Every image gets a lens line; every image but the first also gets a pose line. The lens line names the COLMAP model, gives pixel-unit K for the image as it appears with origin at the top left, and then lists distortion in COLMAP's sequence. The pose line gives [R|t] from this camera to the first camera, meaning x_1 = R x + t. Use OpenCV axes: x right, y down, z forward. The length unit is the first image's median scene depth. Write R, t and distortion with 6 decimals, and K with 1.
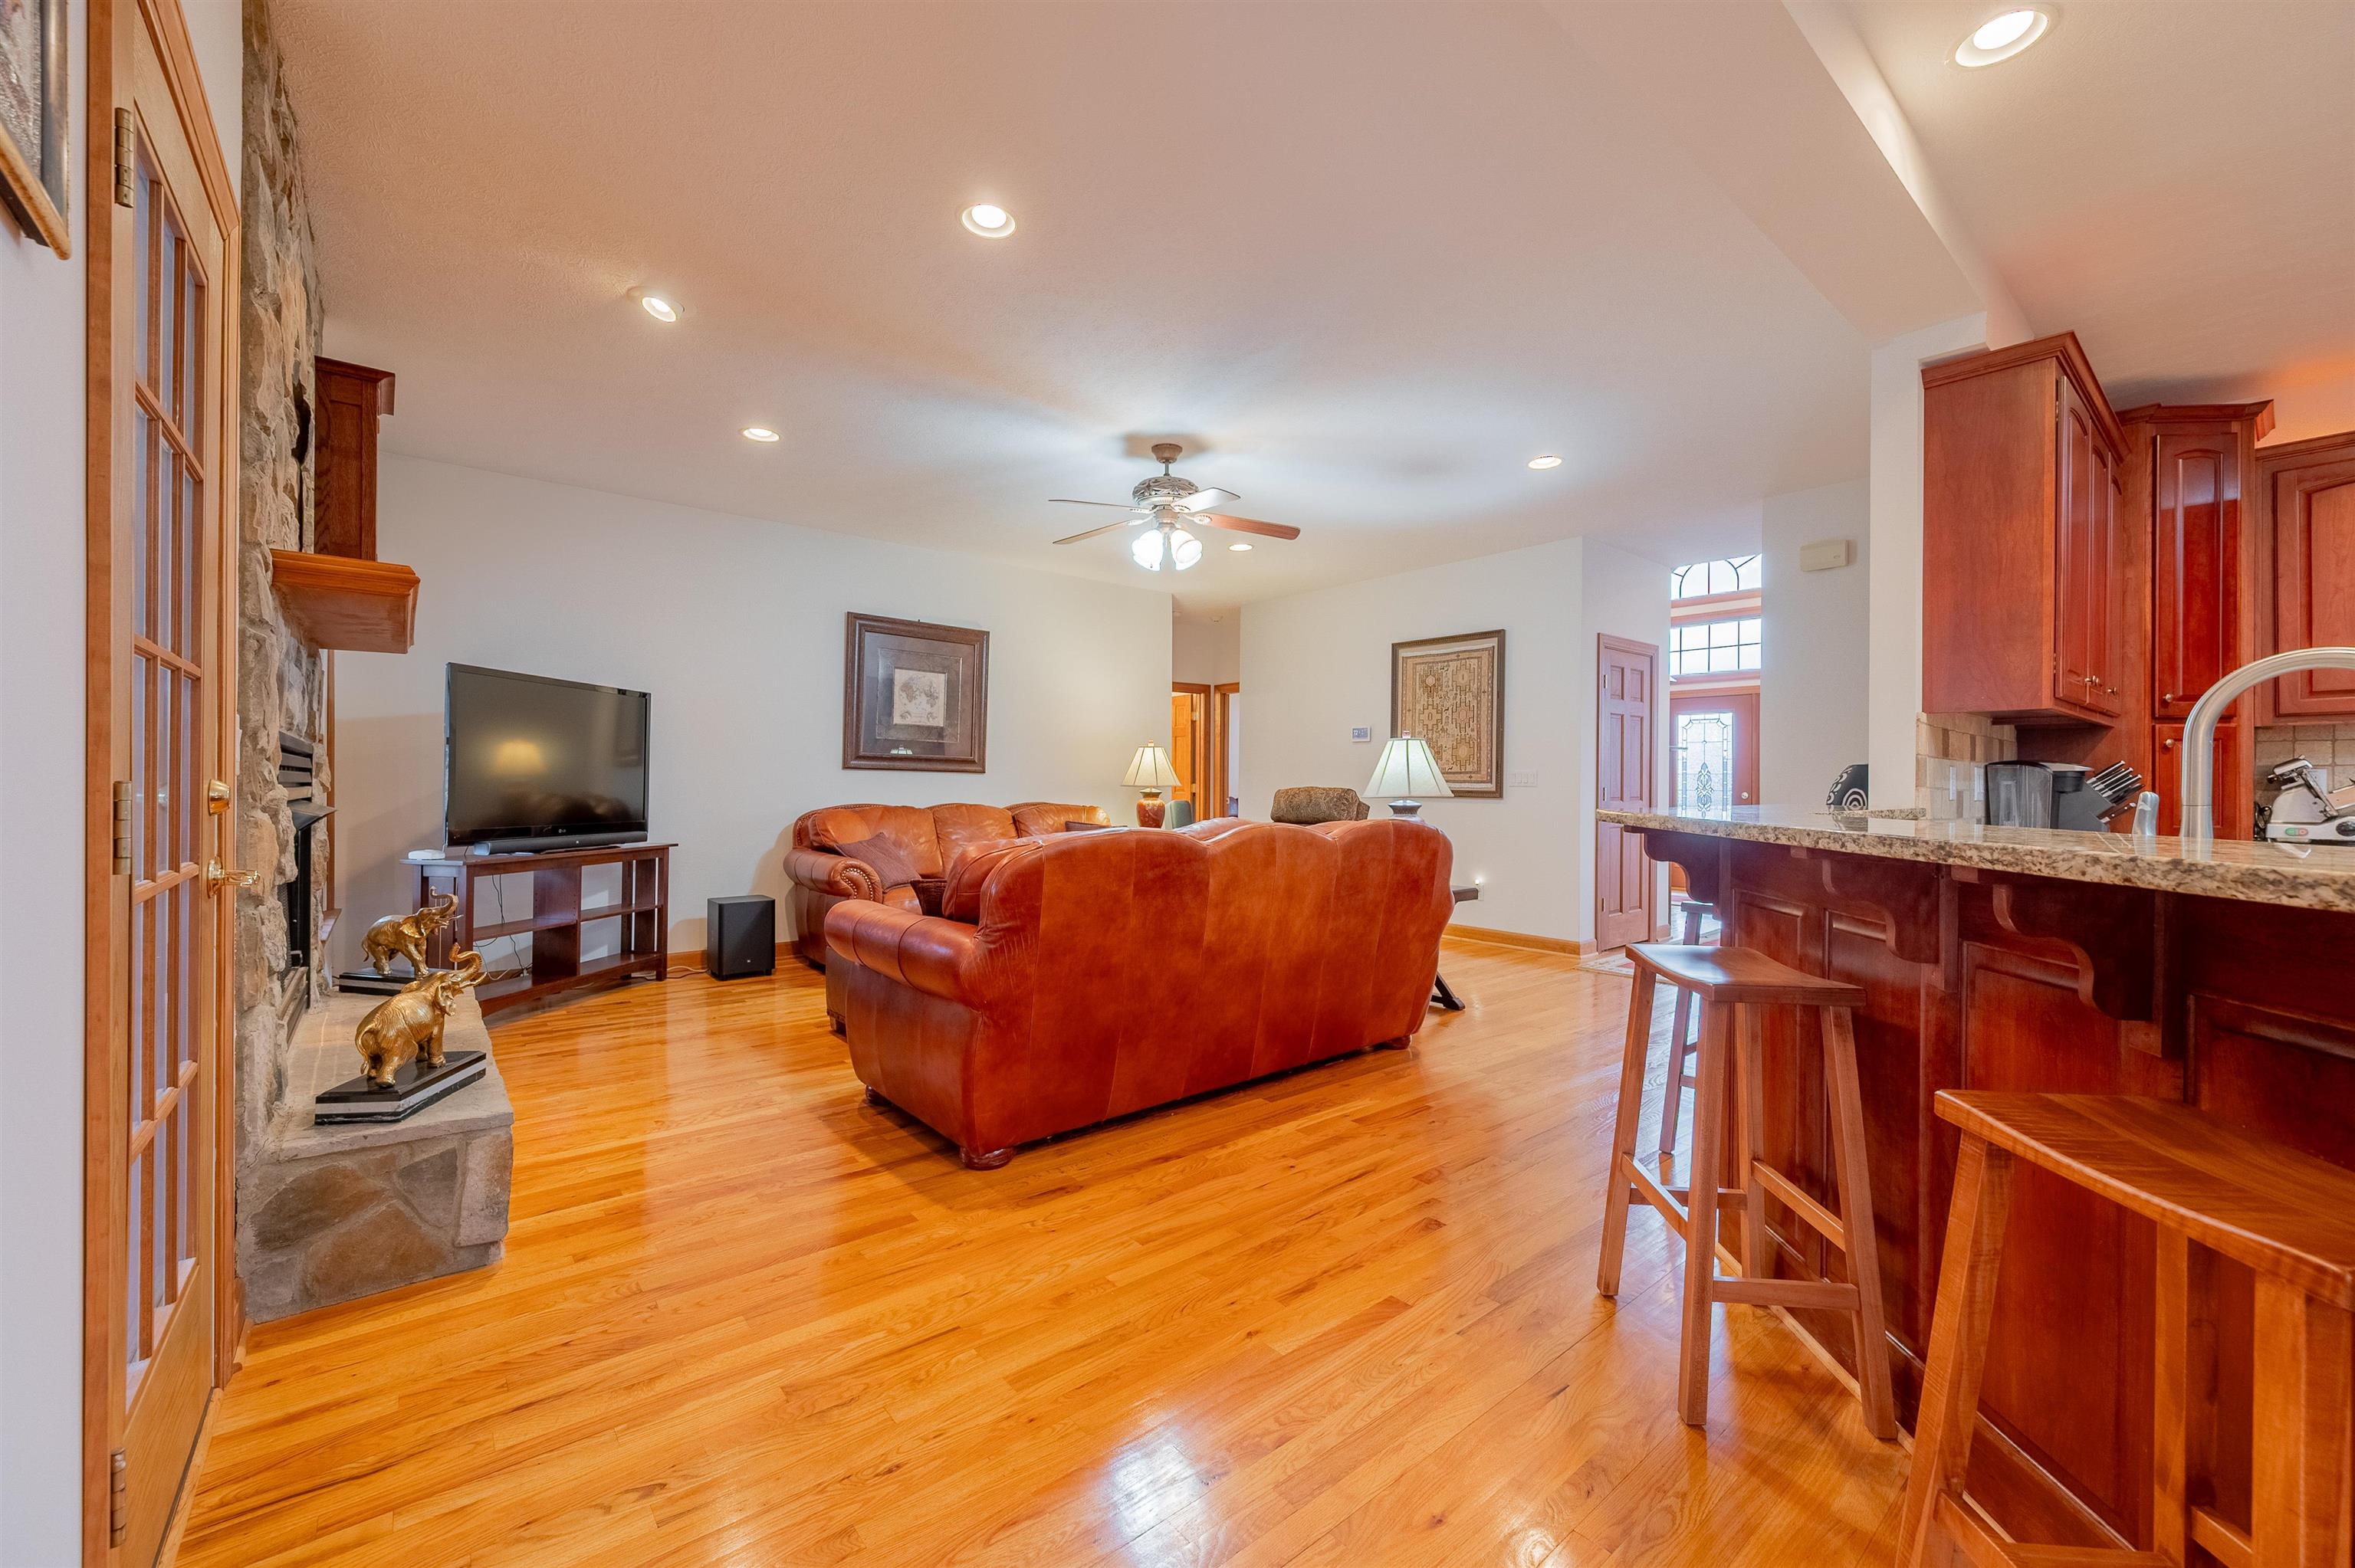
lens RADIAL K [[935.2, 0, 1184.0], [0, 935.2, 788.9], [0, 0, 1]] dist [-0.000348, 0.000788]
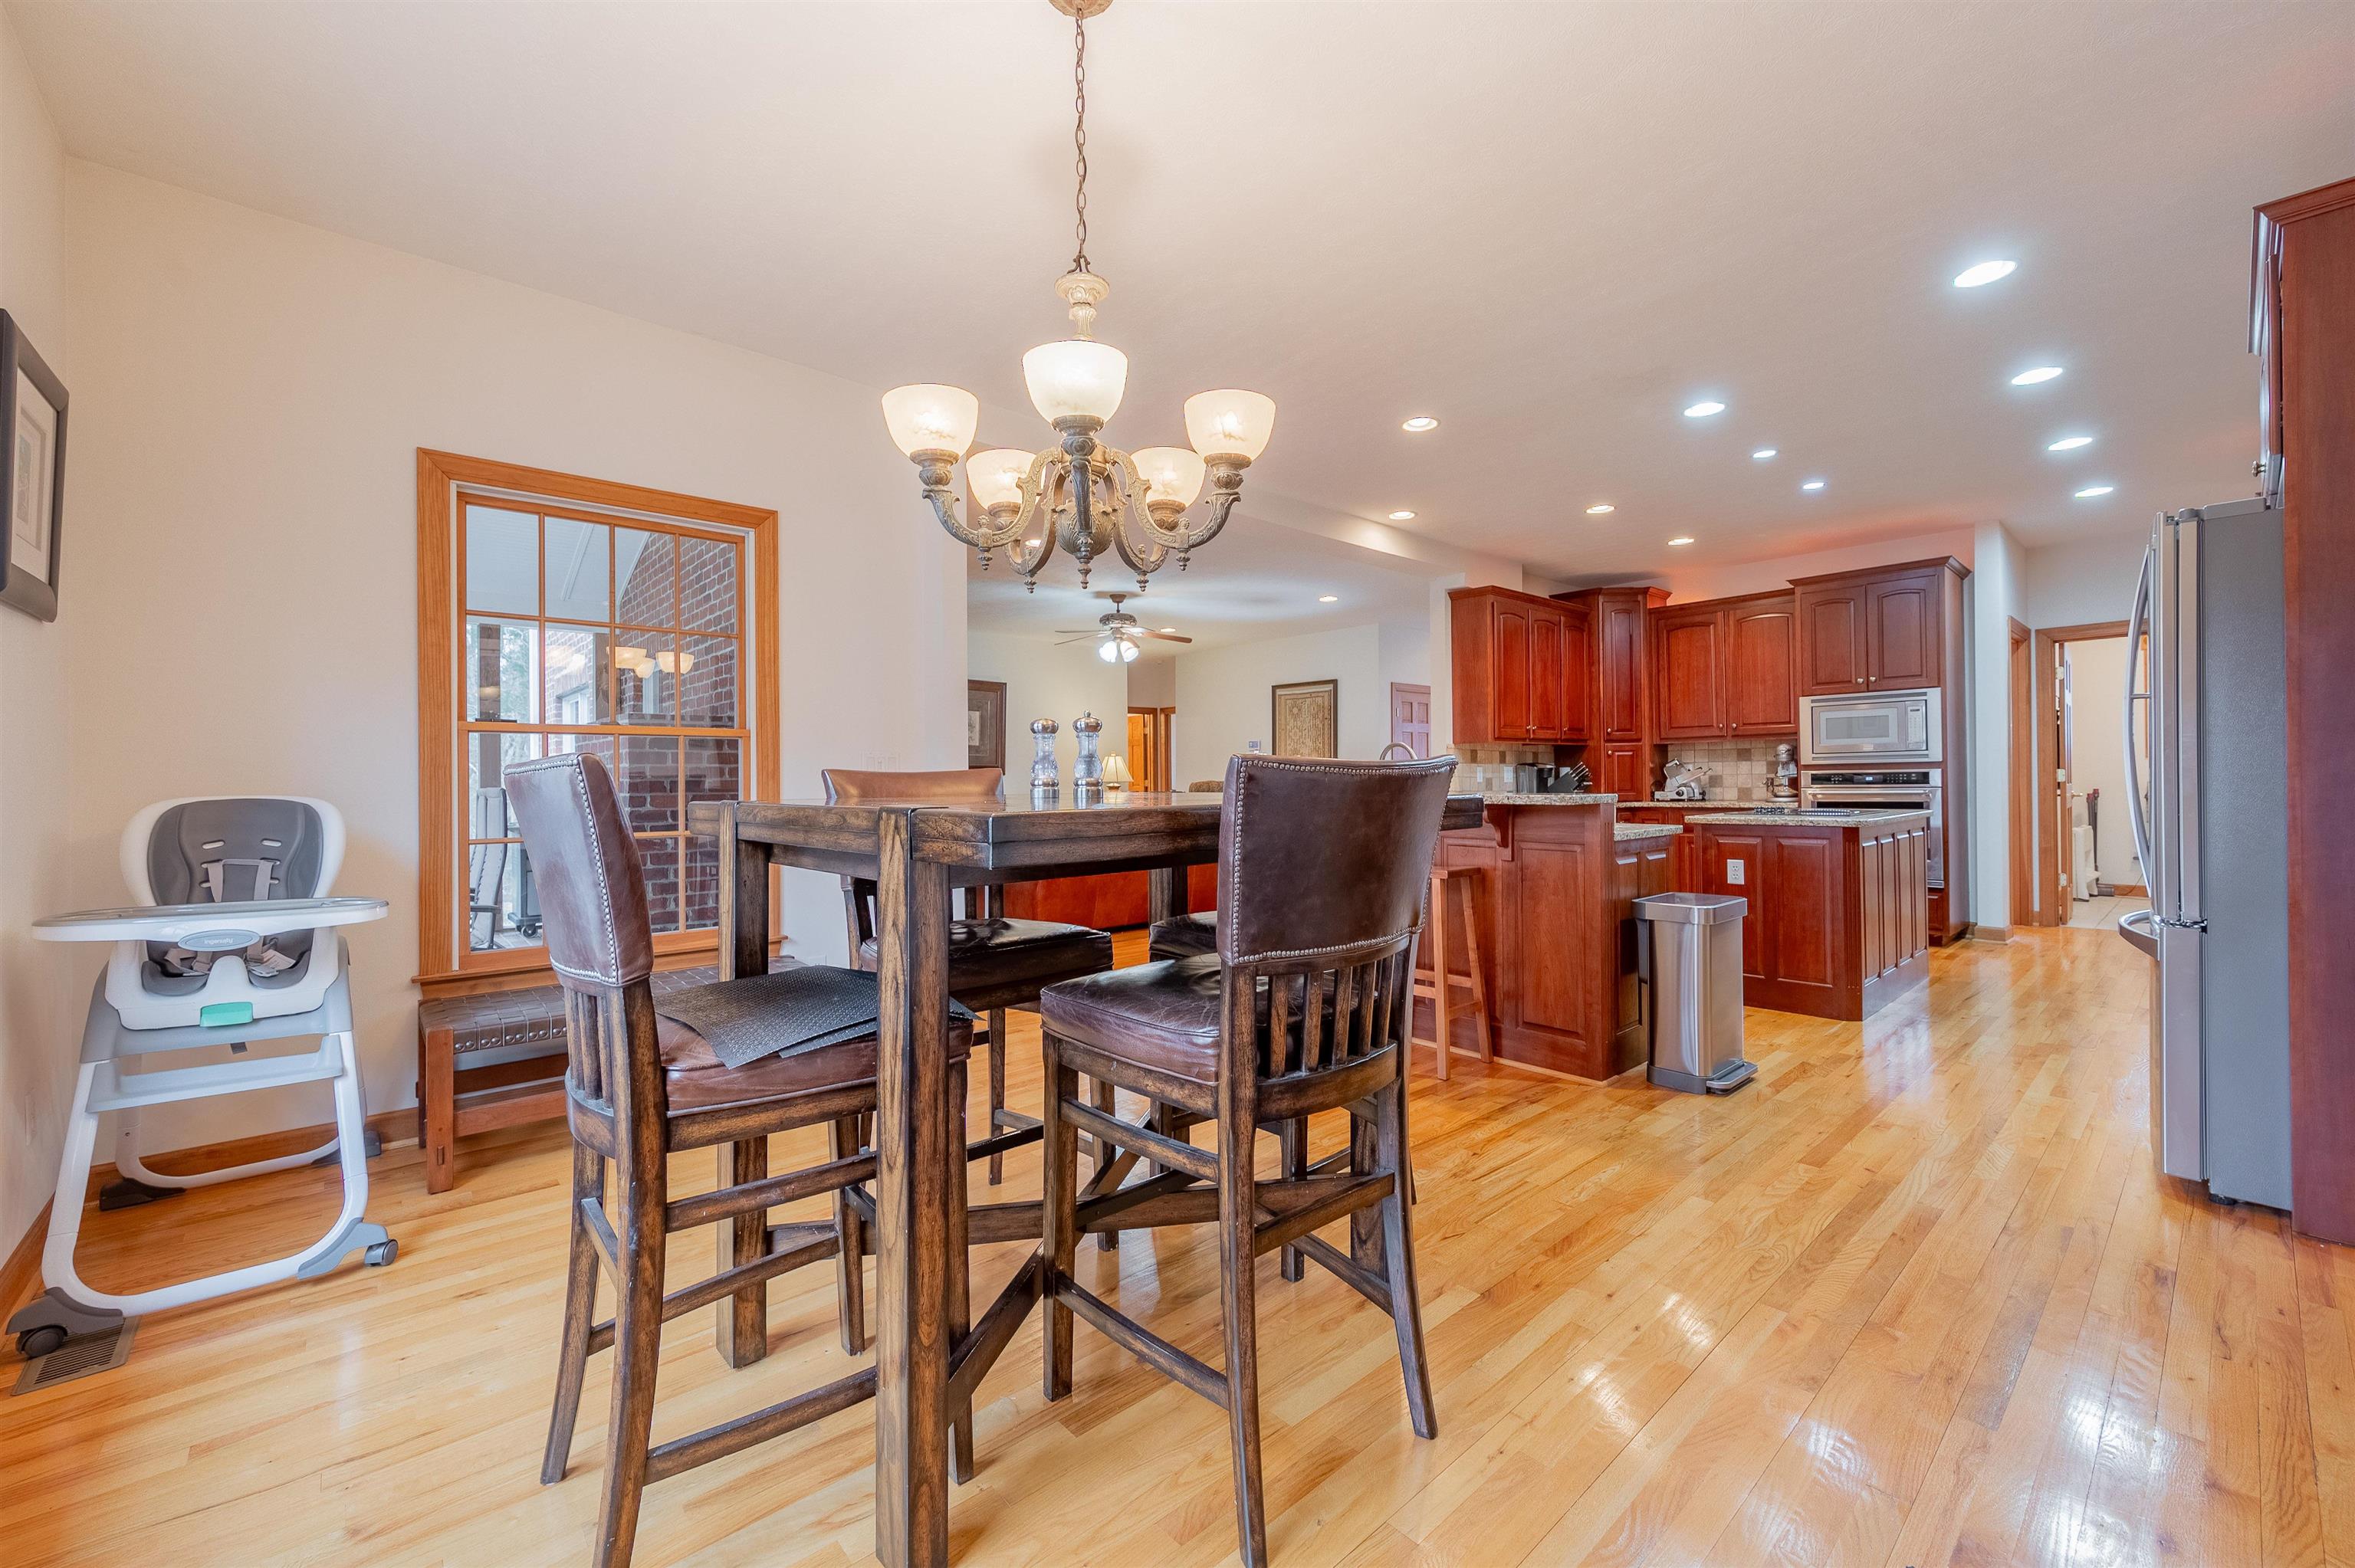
lens RADIAL K [[935.2, 0, 1177.9], [0, 935.2, 774.9], [0, 0, 1]] dist [-0.000348, 0.000788]
pose [[0.999511, -0.014394, 0.027758, 0.030729], [0.014684, 0.999839, -0.010286, 0.003372], [-0.027606, 0.010689, 0.999562, -0.589833]]
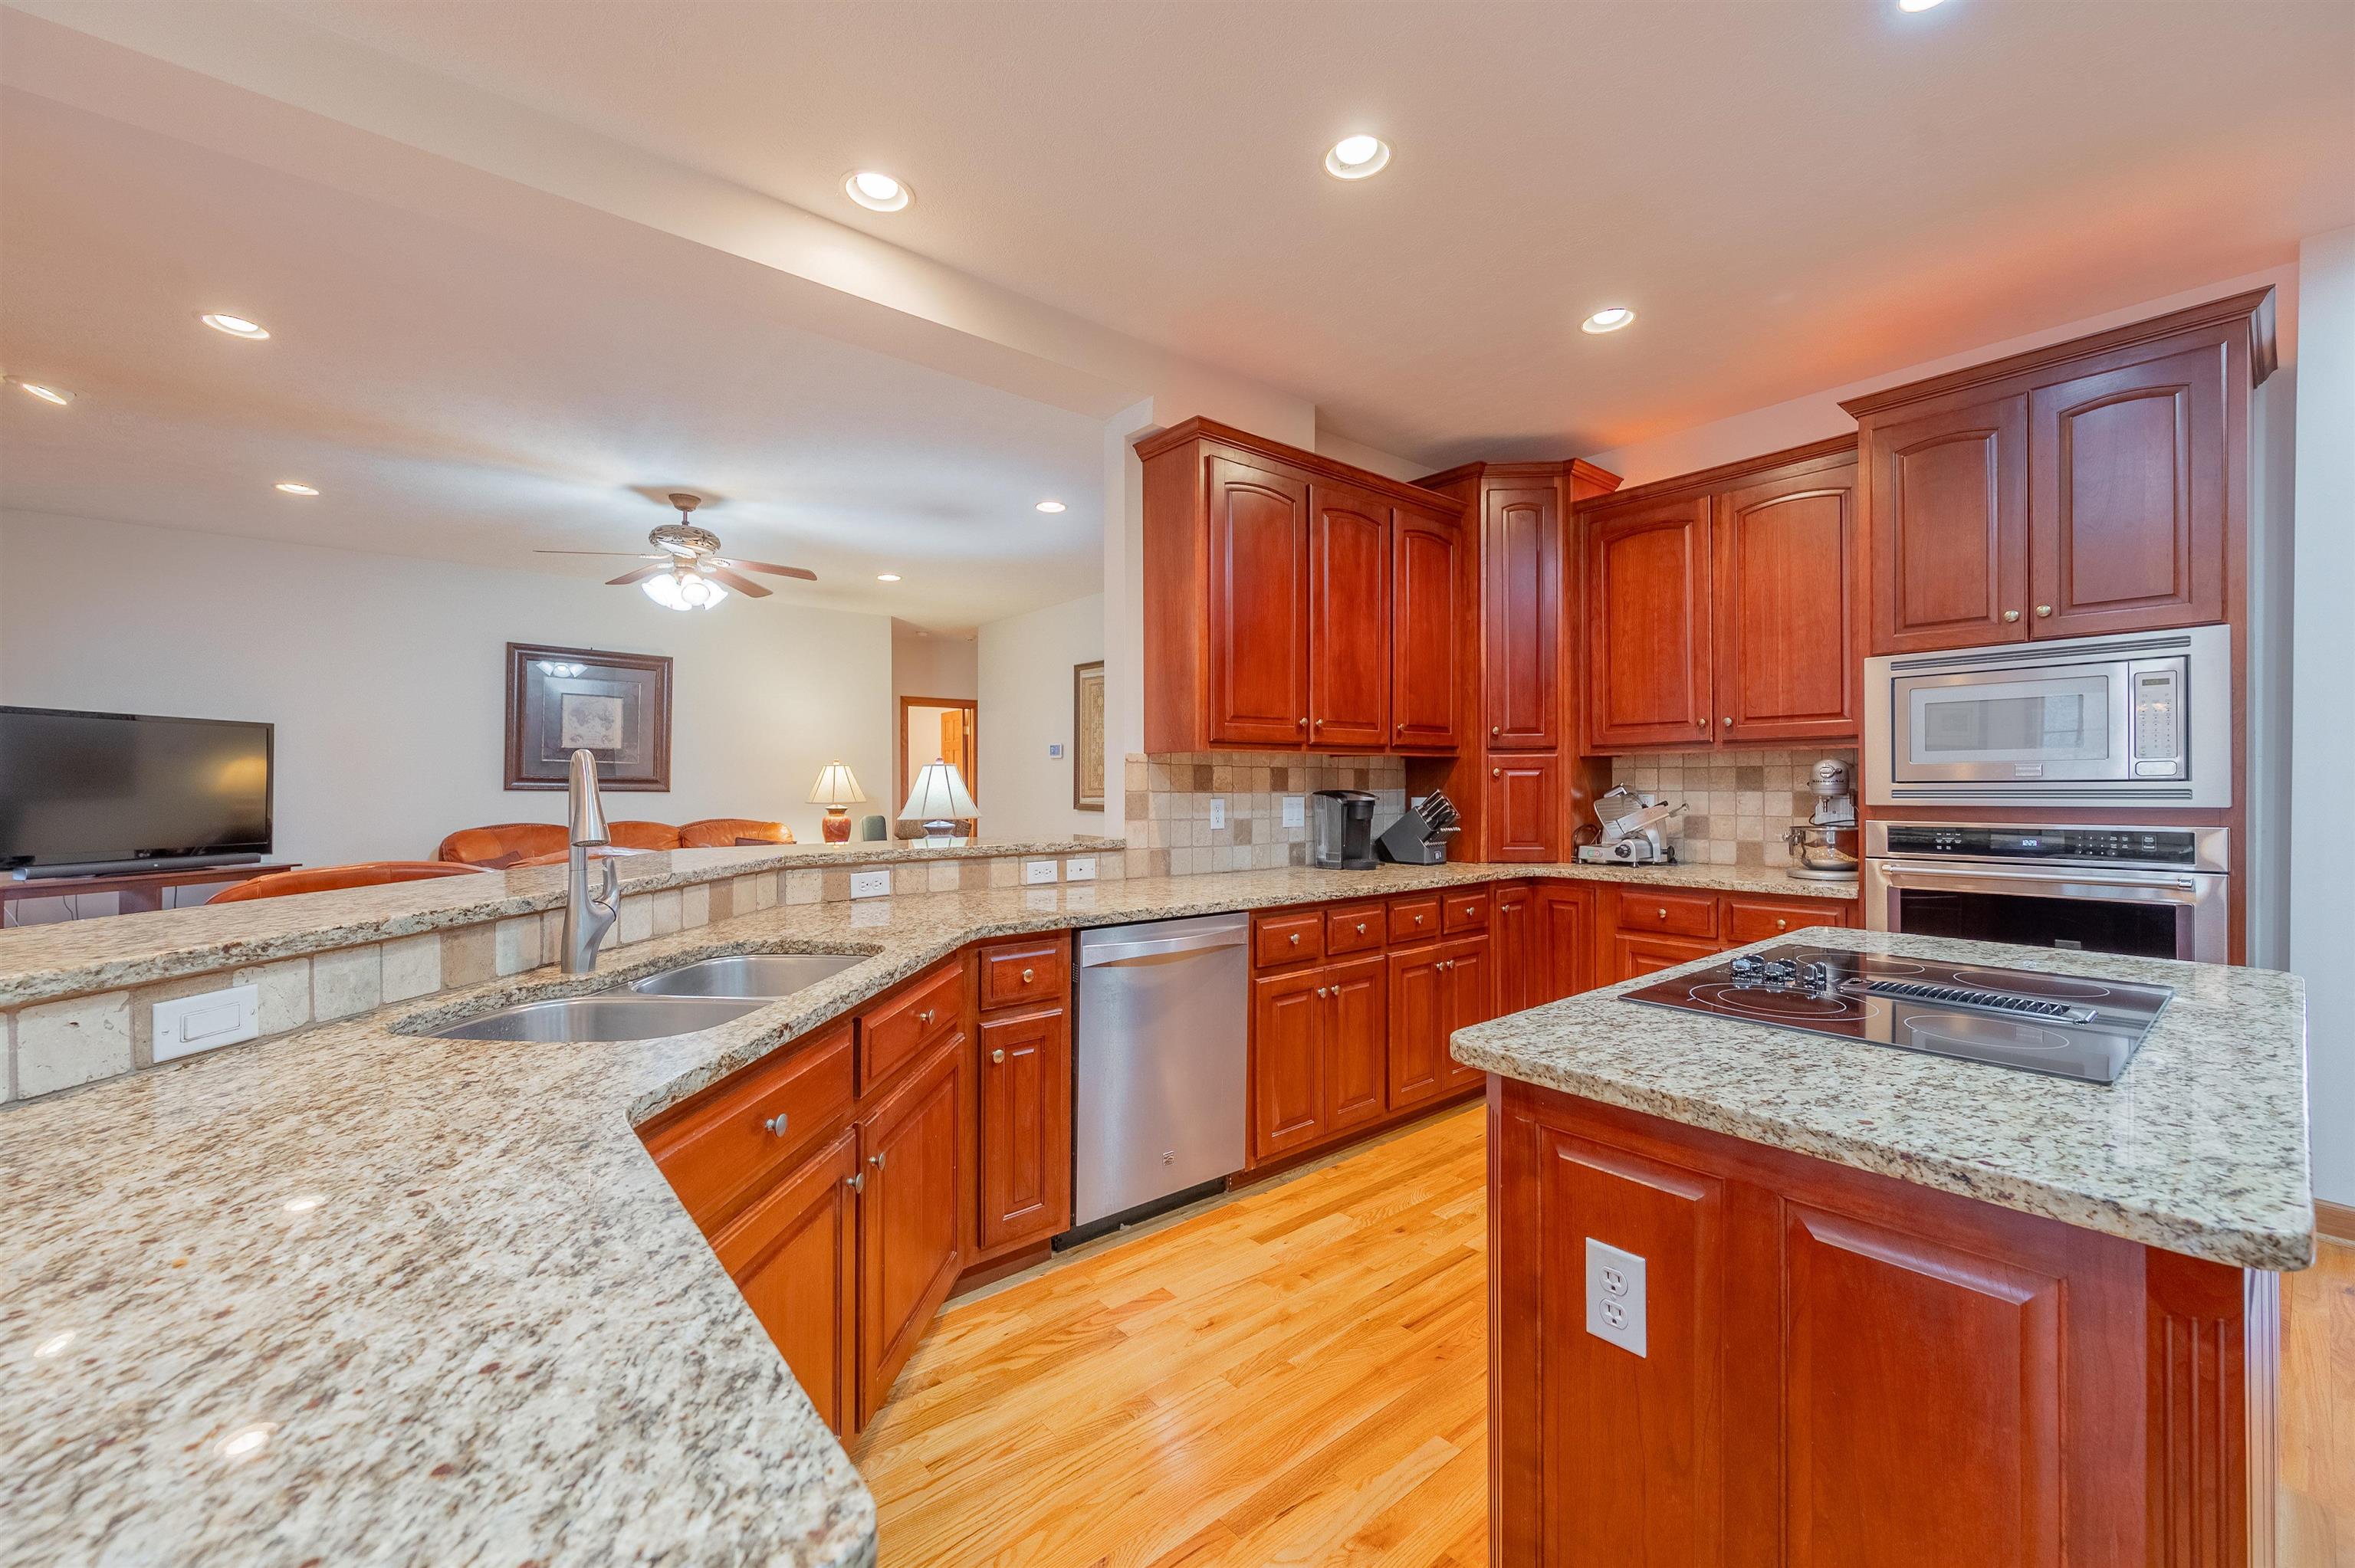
lens RADIAL K [[935.2, 0, 1180.2], [0, 935.2, 789.4], [0, 0, 1]] dist [-0.000348, 0.000788]
pose [[0.999980, -0.005558, -0.003159, 0.398929], [0.005560, 0.999984, 0.000436, -0.018371], [0.003156, -0.000453, 0.999995, -0.055365]]
